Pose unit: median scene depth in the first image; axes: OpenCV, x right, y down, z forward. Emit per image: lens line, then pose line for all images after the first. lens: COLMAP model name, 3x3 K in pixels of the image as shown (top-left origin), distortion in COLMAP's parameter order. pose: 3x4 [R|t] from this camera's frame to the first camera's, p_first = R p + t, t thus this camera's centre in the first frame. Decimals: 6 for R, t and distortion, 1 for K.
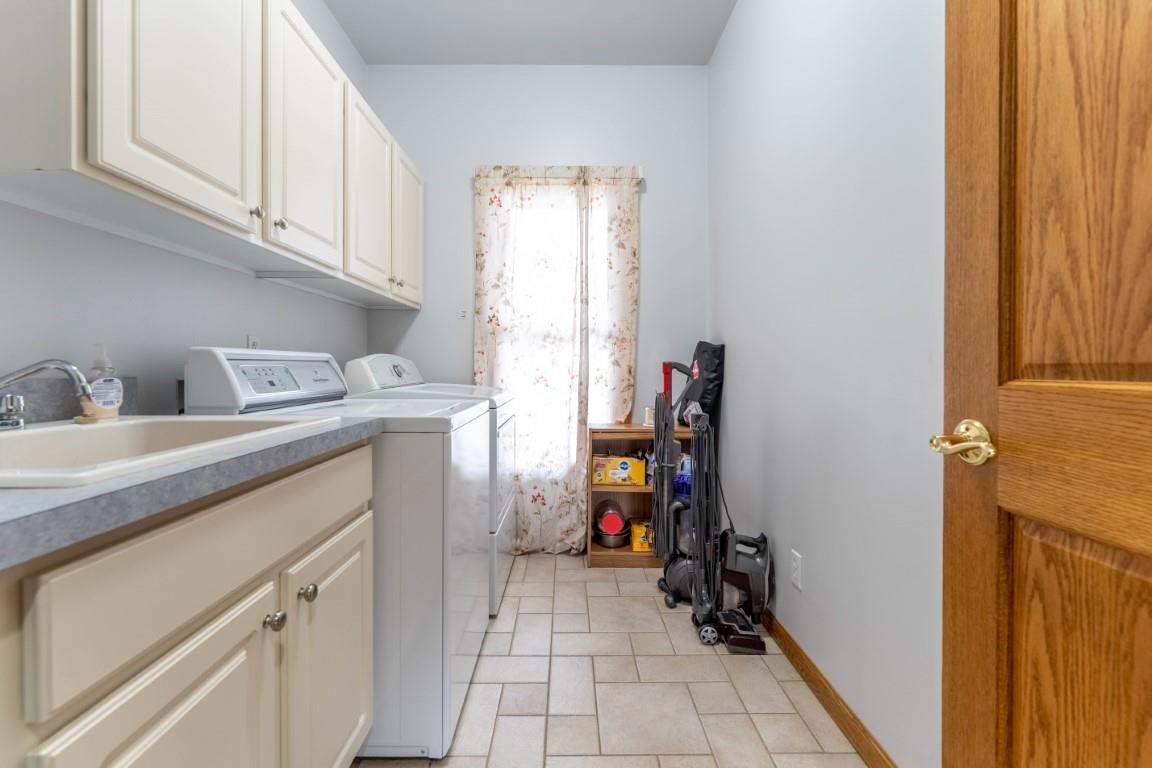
lens RADIAL K [[470.4, 0, 571.4], [0, 470.4, 373.5], [0, 0, 1]] dist [0.002007, 0.000202]
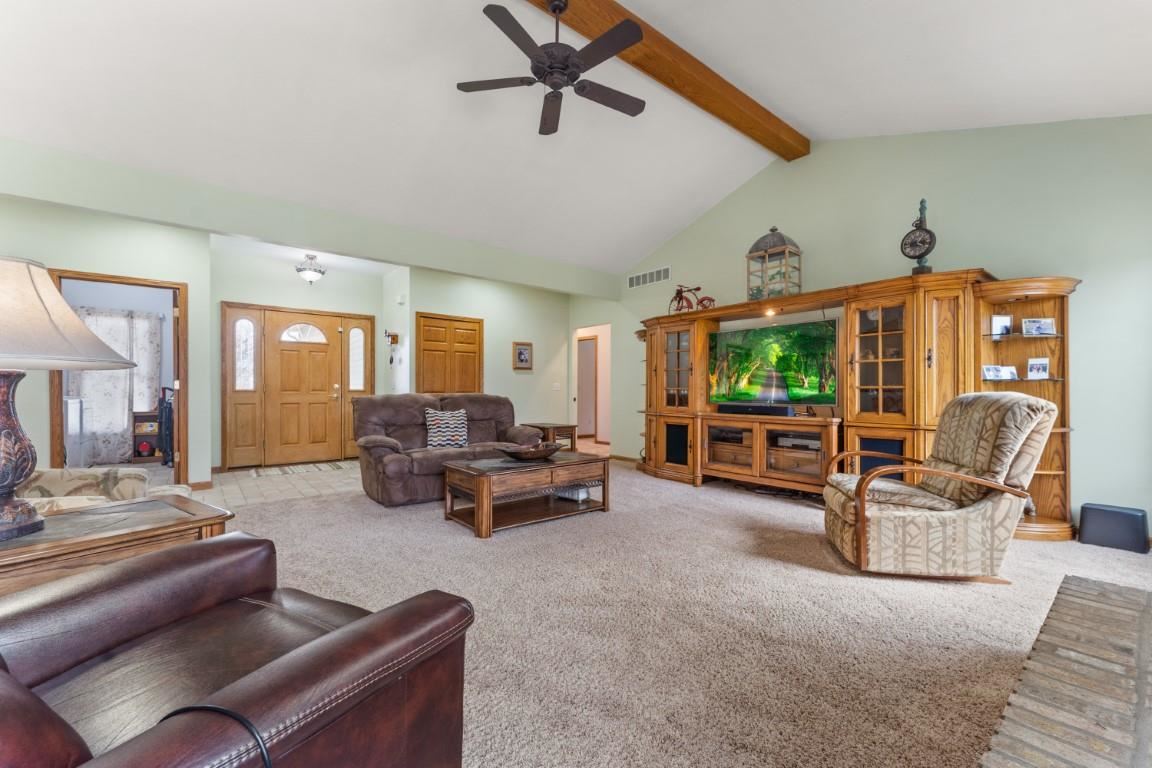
lens RADIAL K [[470.4, 0, 581.7], [0, 470.4, 389.8], [0, 0, 1]] dist [0.002007, 0.000202]
pose [[0.784363, -0.002371, 0.620298, 0.358888], [0.008646, 0.999937, -0.007110, 0.031948], [-0.620242, 0.010940, 0.784334, -2.542195]]
